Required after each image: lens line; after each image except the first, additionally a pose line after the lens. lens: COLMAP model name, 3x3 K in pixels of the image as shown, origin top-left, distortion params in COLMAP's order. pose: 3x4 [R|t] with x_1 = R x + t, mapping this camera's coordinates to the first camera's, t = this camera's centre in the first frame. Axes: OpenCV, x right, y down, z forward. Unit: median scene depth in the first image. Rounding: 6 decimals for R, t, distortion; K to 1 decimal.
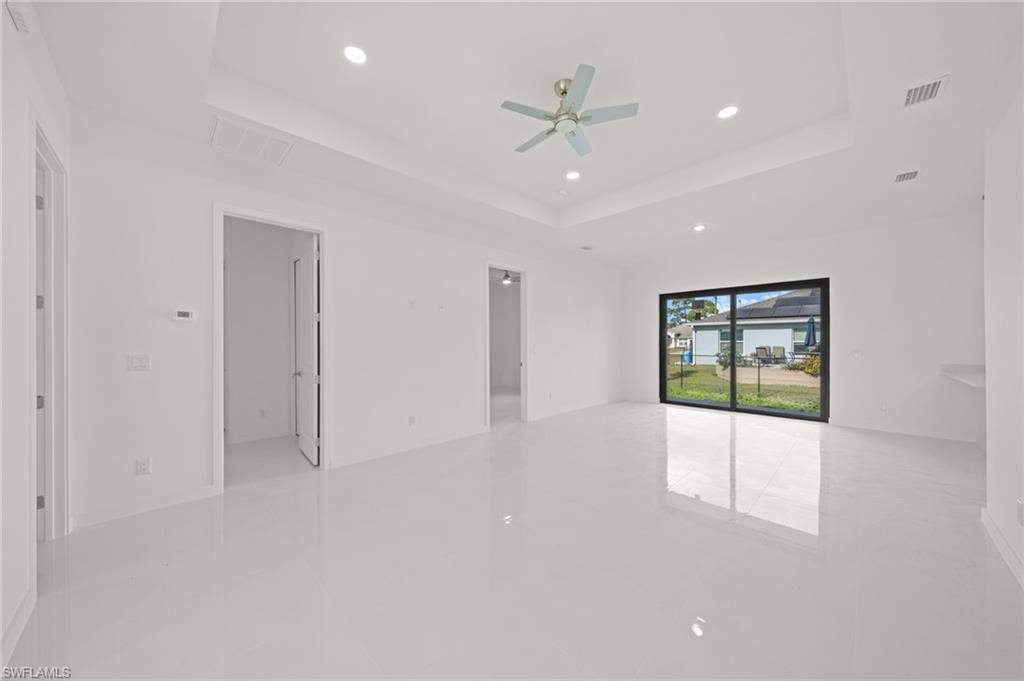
lens RADIAL K [[354.8, 0, 504.6], [0, 354.8, 335.8], [0, 0, 1]] dist [0.000319, -0.000283]
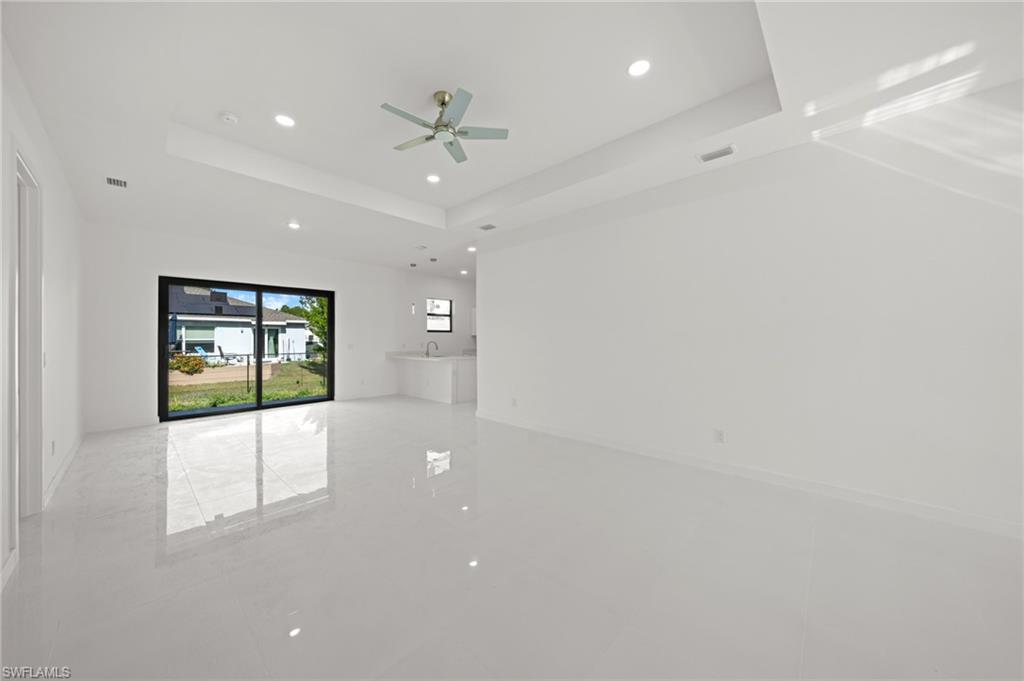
lens RADIAL K [[354.8, 0, 503.3], [0, 354.8, 344.8], [0, 0, 1]] dist [0.000319, -0.000283]
pose [[-0.047095, -0.019323, 0.998704, -0.369755], [-0.011885, 0.999753, 0.018783, 0.003742], [-0.998820, -0.010985, -0.047313, 0.351655]]
